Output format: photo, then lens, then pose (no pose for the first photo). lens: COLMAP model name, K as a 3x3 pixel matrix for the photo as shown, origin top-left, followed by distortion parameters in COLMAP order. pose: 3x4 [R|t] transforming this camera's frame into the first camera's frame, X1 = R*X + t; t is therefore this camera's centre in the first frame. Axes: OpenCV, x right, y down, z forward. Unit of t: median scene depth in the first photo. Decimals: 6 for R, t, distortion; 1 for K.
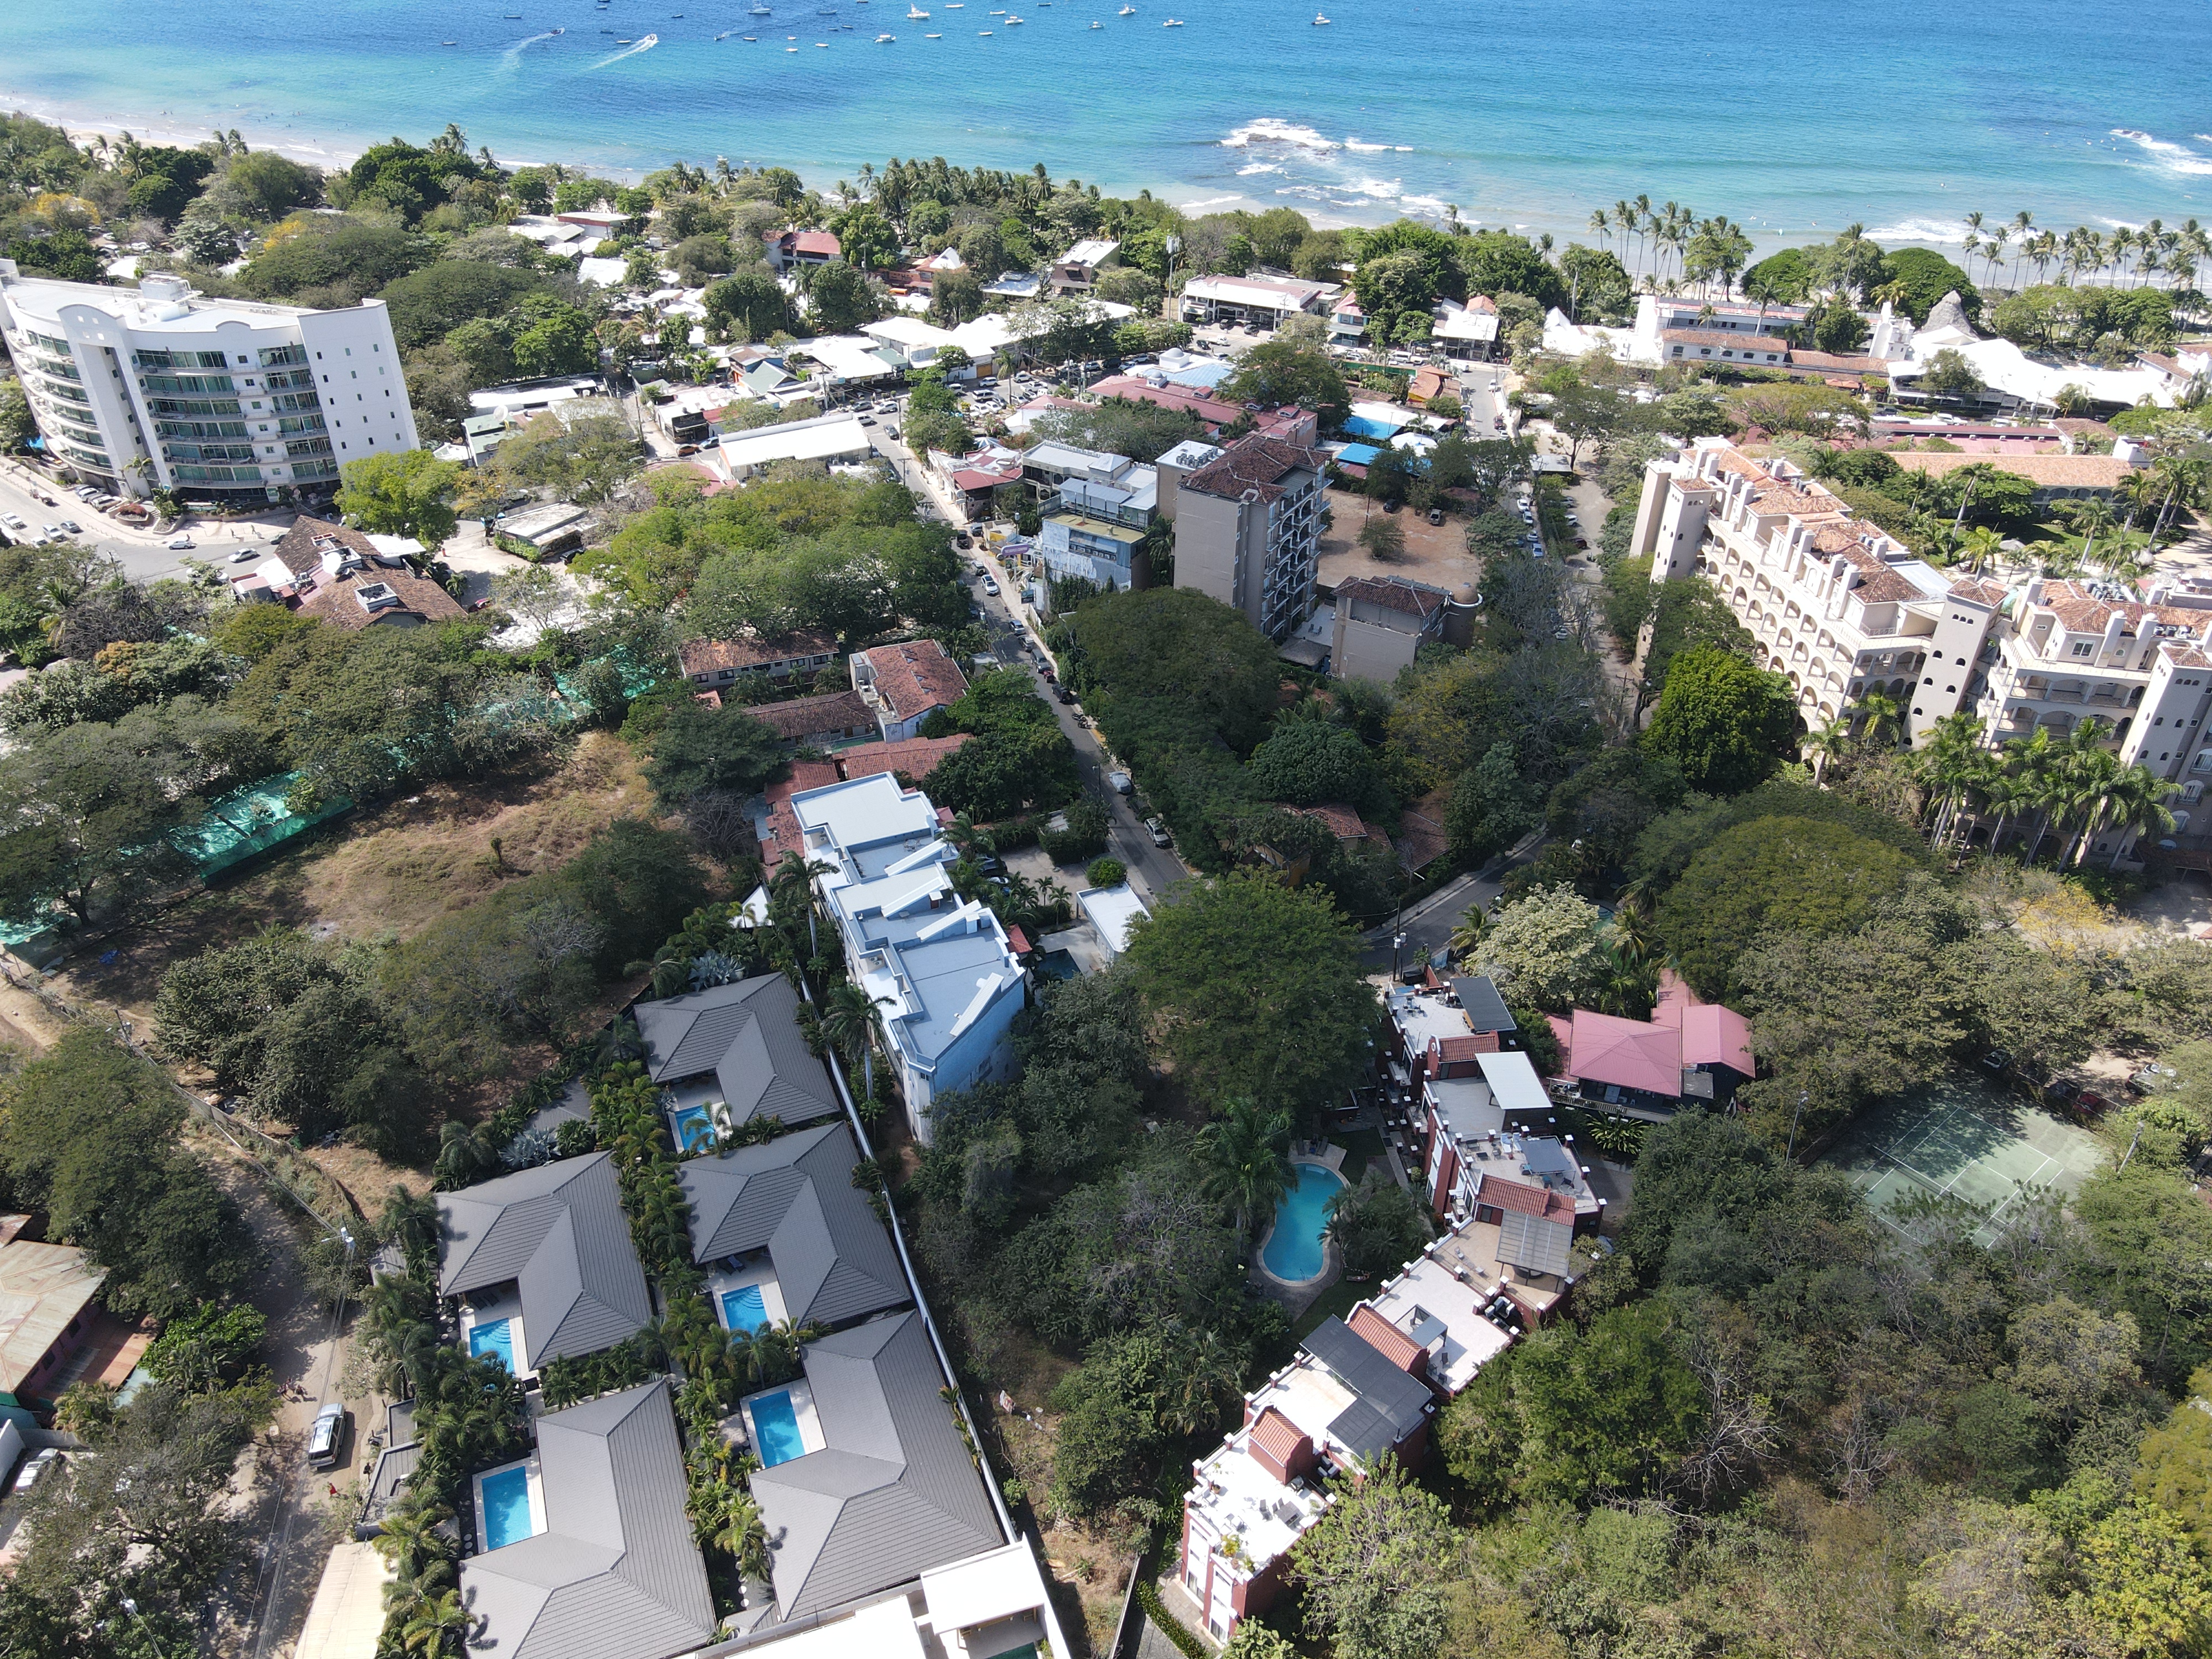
lens RADIAL K [[1664.4, 0, 1106.0], [0, 1664.4, 829.5], [0, 0, 1]] dist [-0.007461, 0.002946]
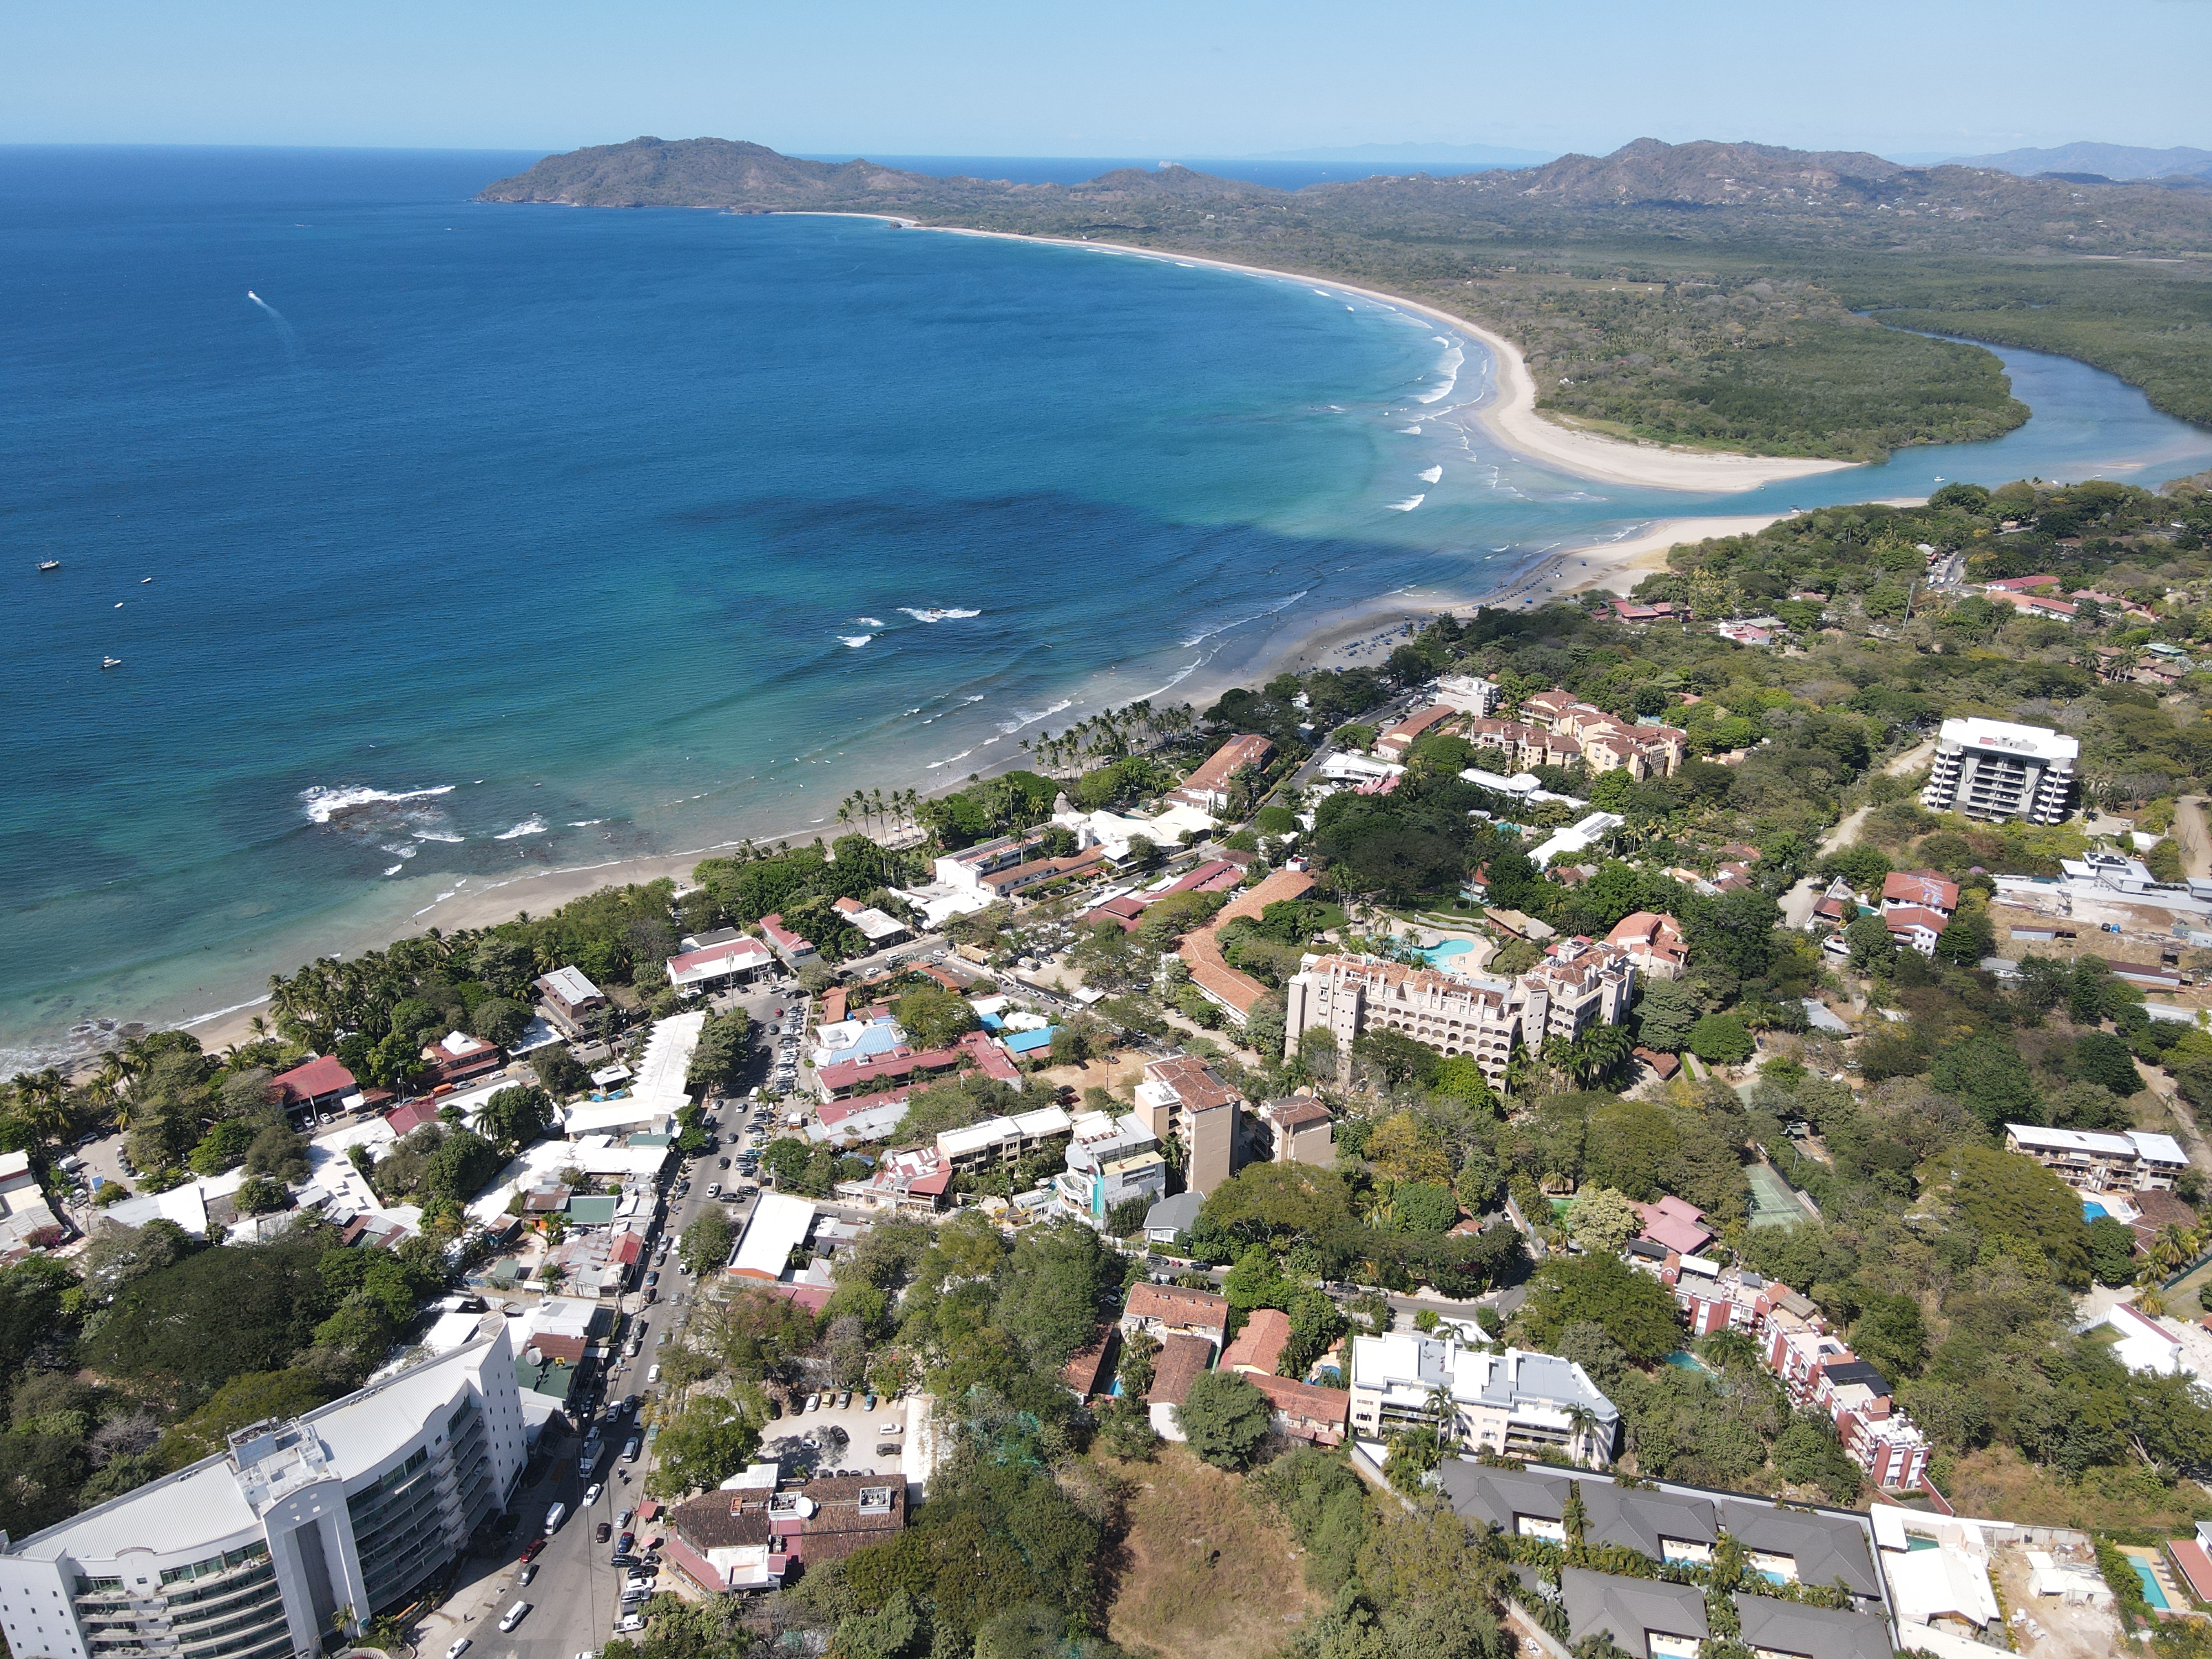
lens RADIAL K [[1664.4, 0, 1106.0], [0, 1664.4, 829.5], [0, 0, 1]] dist [-0.007461, 0.002946]
pose [[0.544855, -0.330245, 0.770760, -1.037223], [0.463751, 0.884488, 0.051146, -0.512379], [-0.698619, 0.329574, 0.635069, -0.056118]]
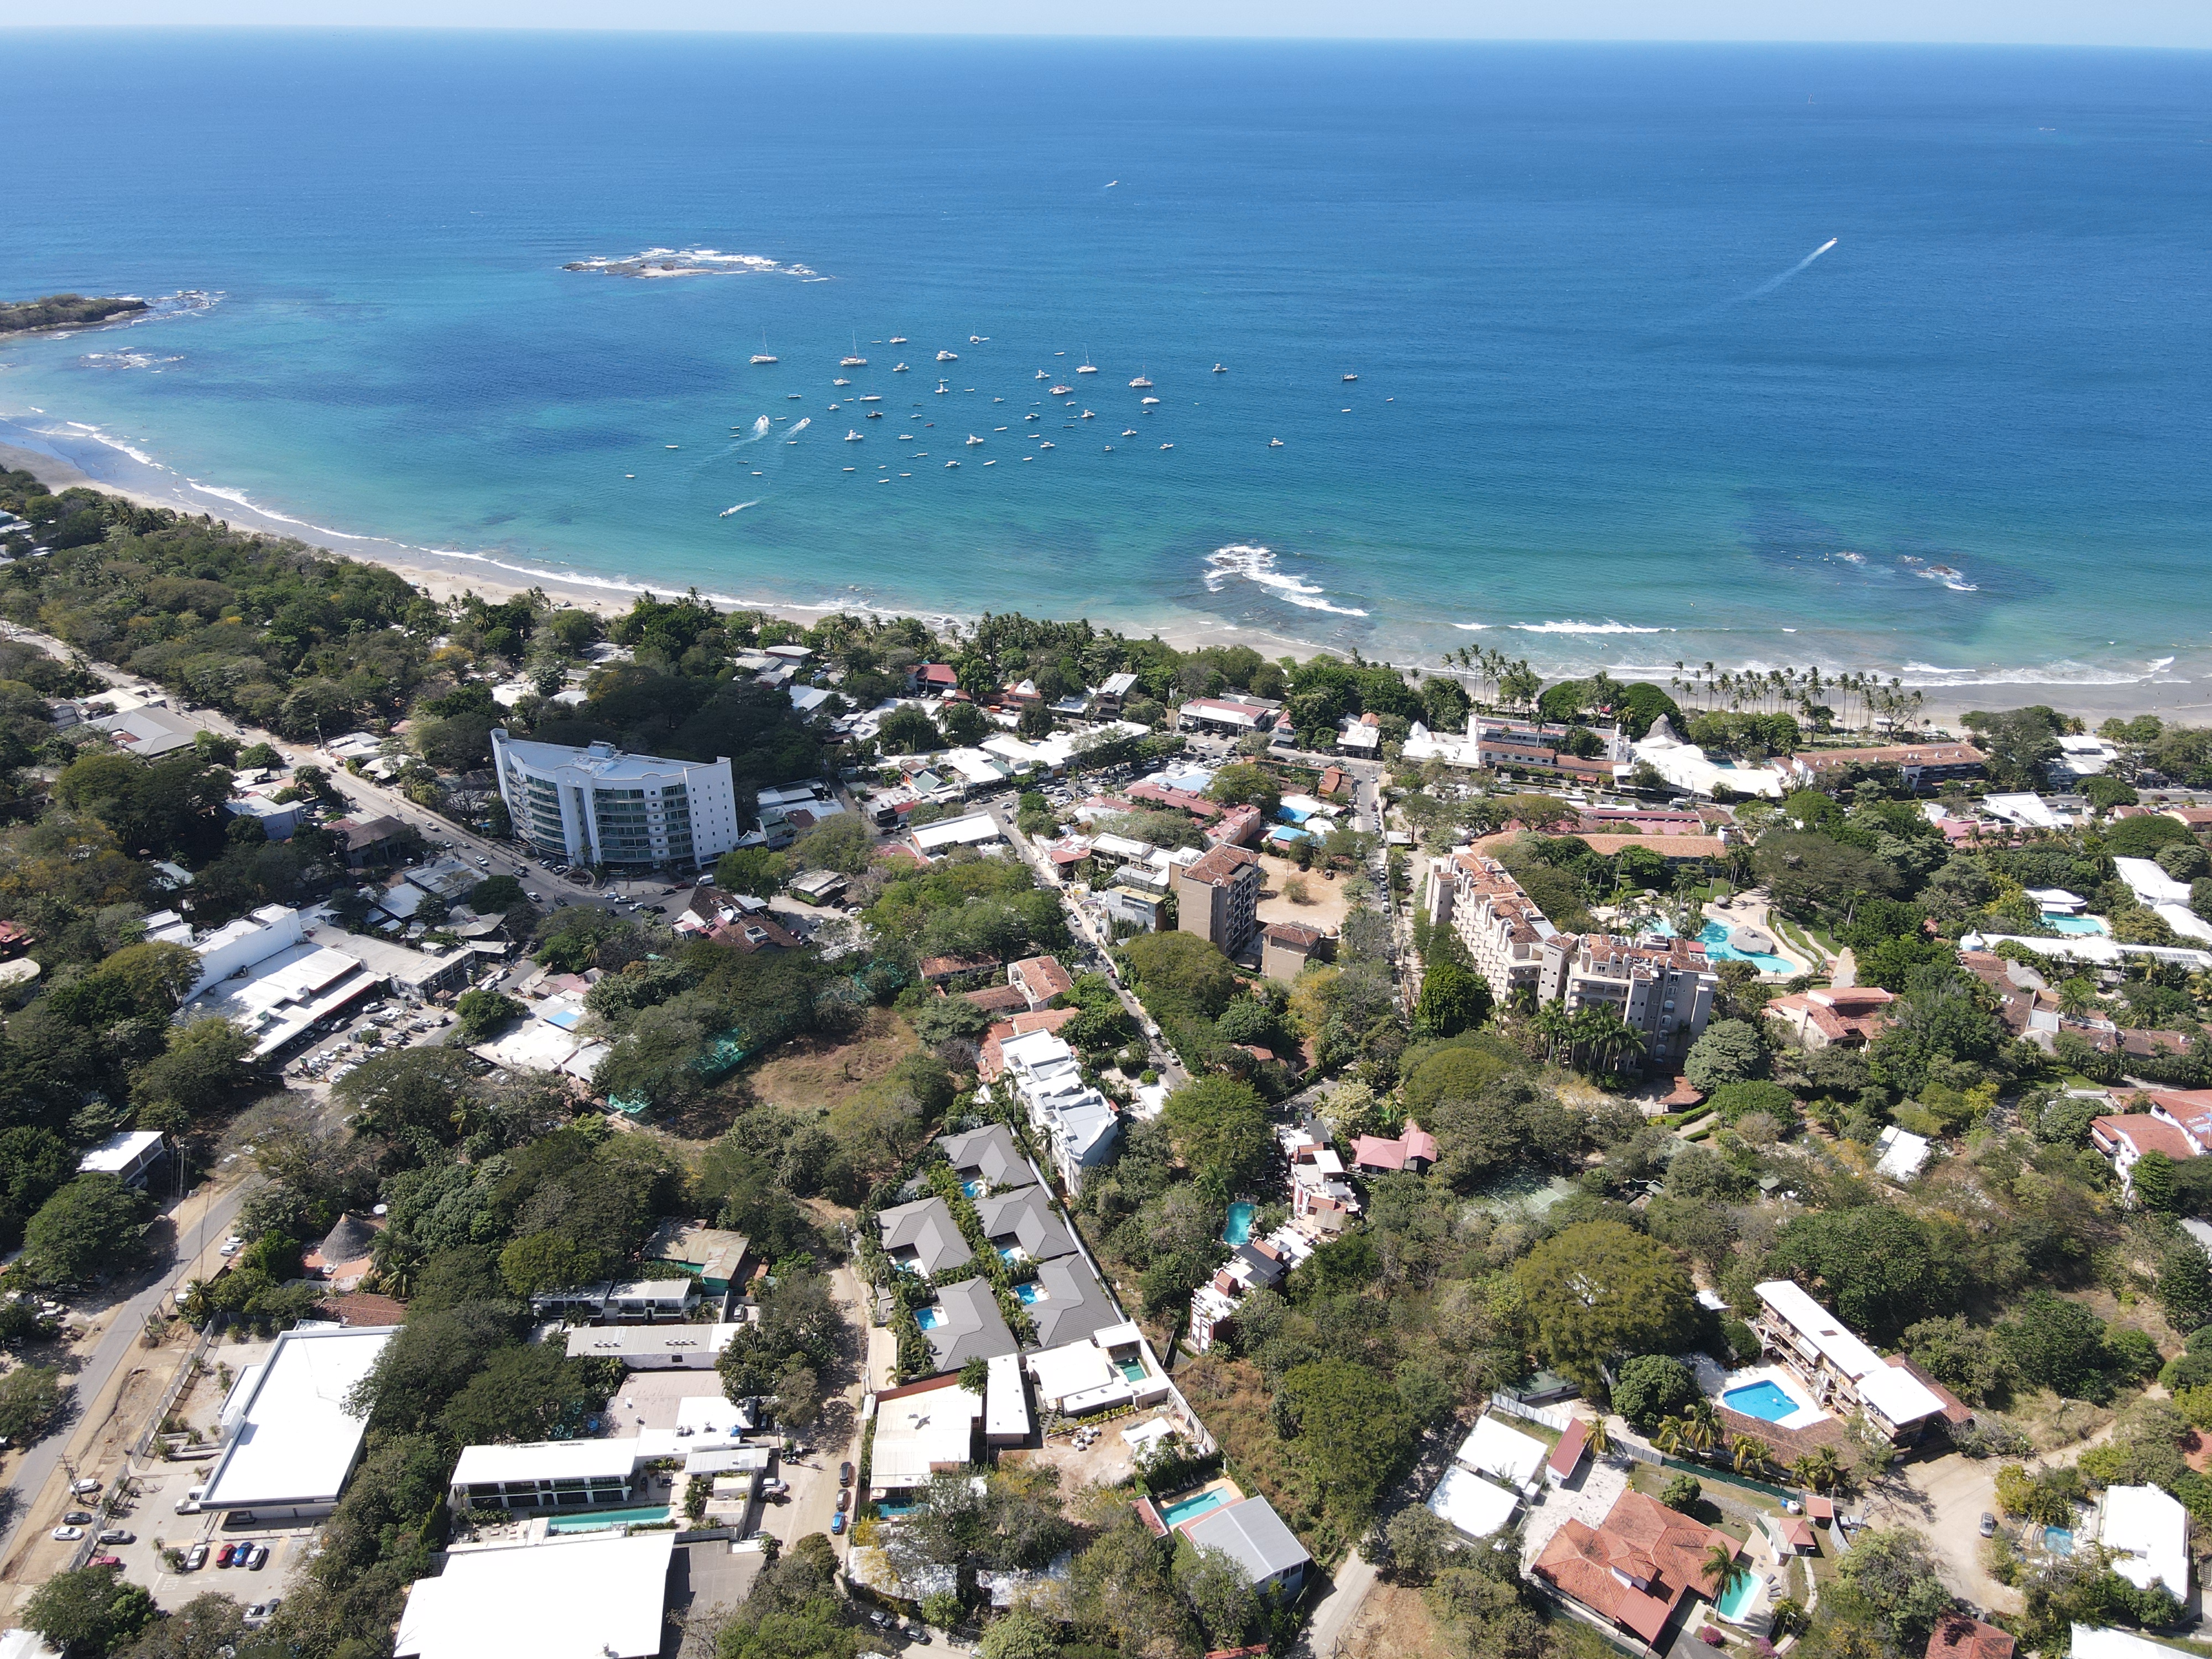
lens RADIAL K [[1664.4, 0, 1106.0], [0, 1664.4, 829.5], [0, 0, 1]] dist [-0.007461, 0.002946]
pose [[0.999981, -0.004840, 0.003910, -0.044372], [0.005338, 0.990223, -0.139395, 0.006867], [-0.003197, 0.139413, 0.990229, -0.809103]]
